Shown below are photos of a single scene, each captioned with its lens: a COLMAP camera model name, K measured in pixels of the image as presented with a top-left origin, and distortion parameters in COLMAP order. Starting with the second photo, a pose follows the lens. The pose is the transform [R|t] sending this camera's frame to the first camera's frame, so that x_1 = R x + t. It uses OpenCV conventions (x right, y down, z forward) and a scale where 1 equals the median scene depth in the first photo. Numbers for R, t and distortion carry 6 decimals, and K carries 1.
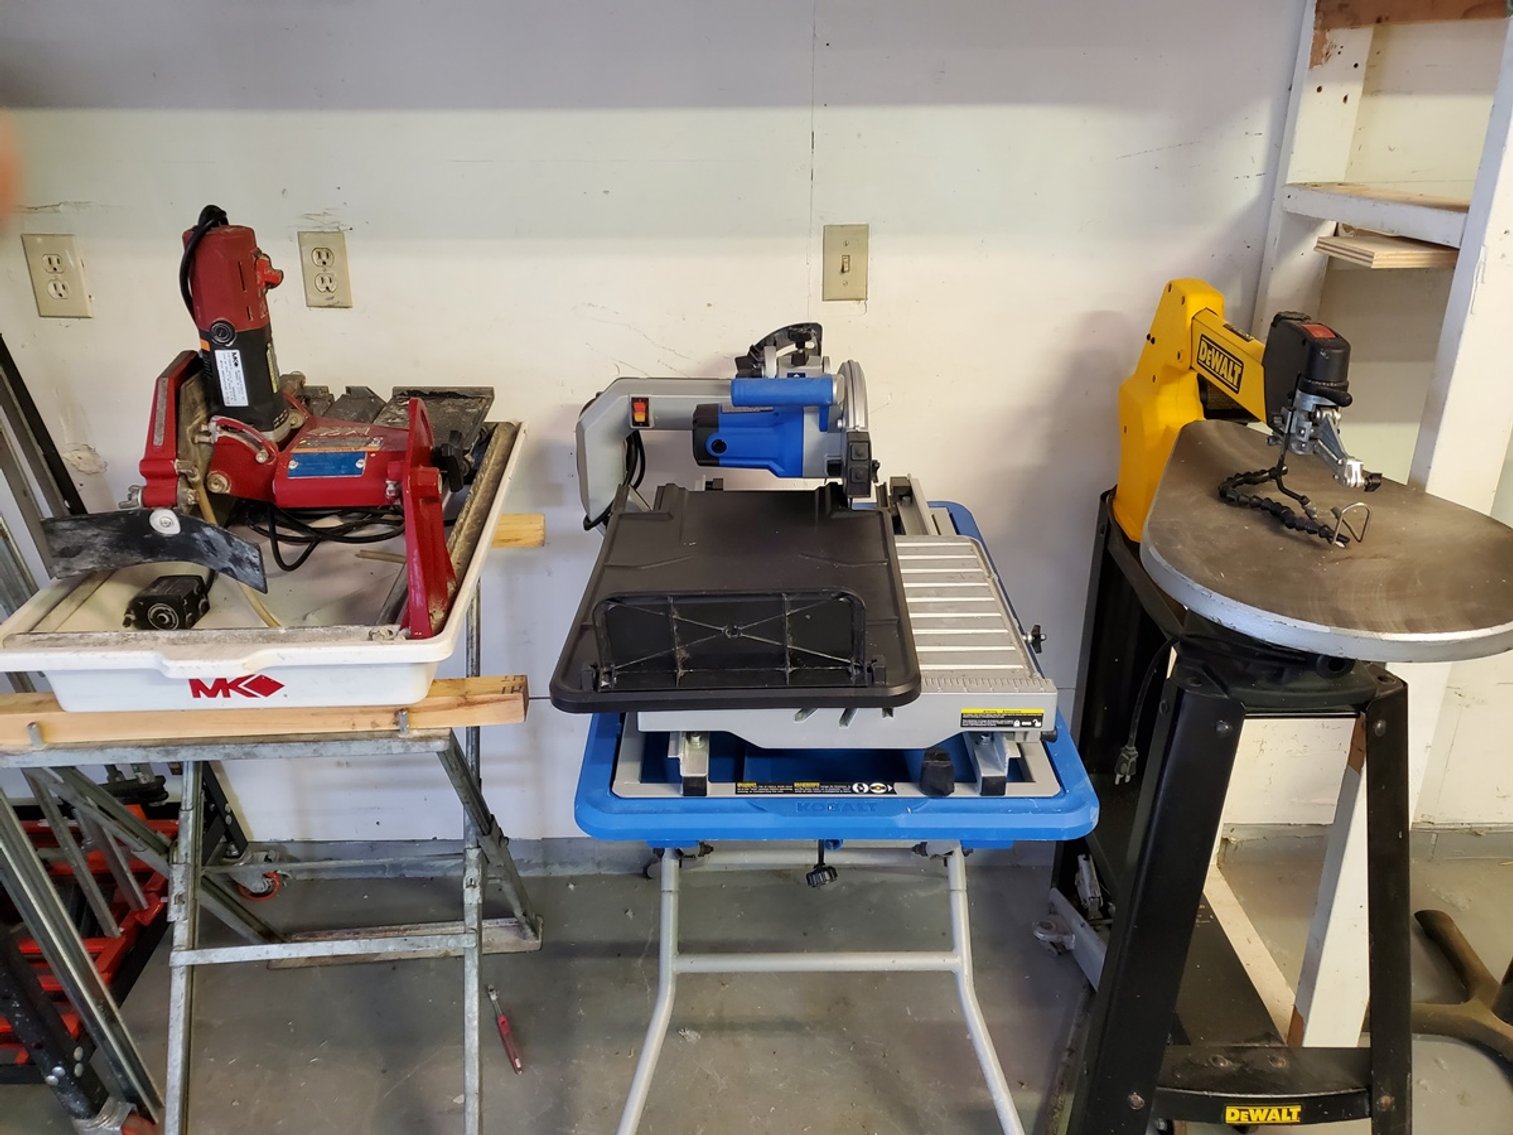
lens RADIAL K [[1158.2, 0, 754.8], [0, 1158.2, 569.1], [0, 0, 1]] dist [0.070245, 0.003020]
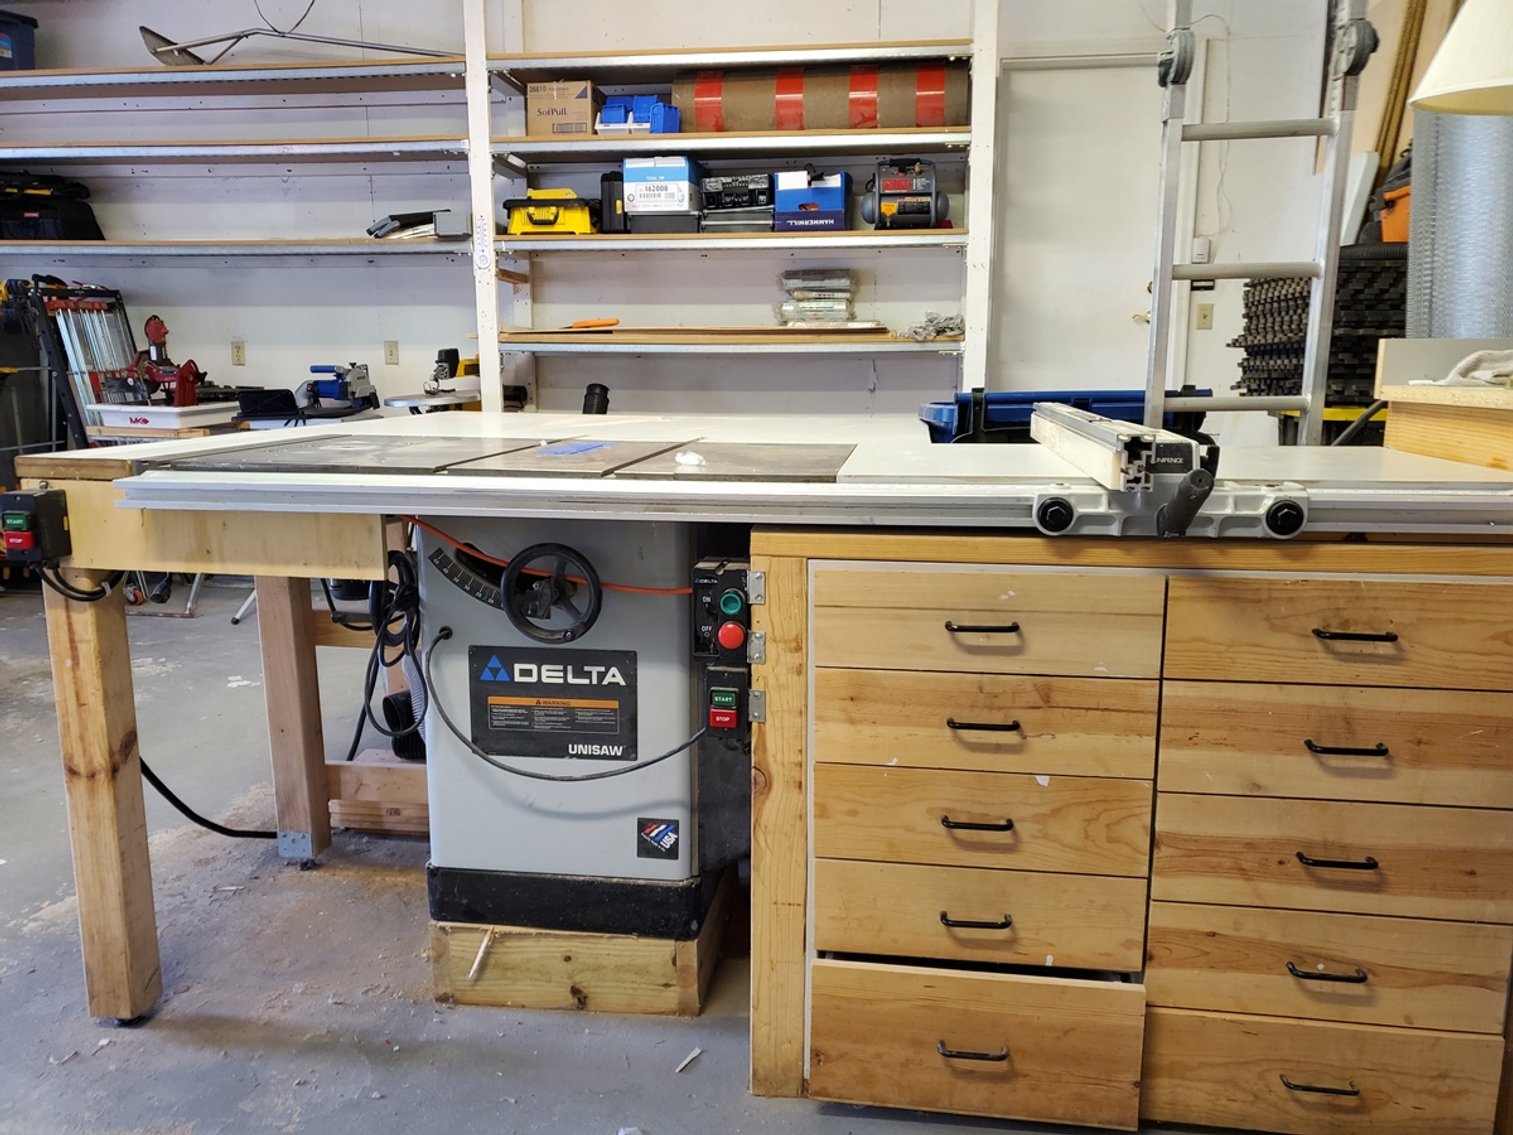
lens RADIAL K [[1158.2, 0, 757.4], [0, 1158.2, 567.8], [0, 0, 1]] dist [0.070245, 0.003020]
pose [[0.974425, 0.043784, -0.220404, 2.668819], [-0.088531, 0.976306, -0.197455, 1.249082], [0.206536, 0.211918, 0.955214, -2.482052]]
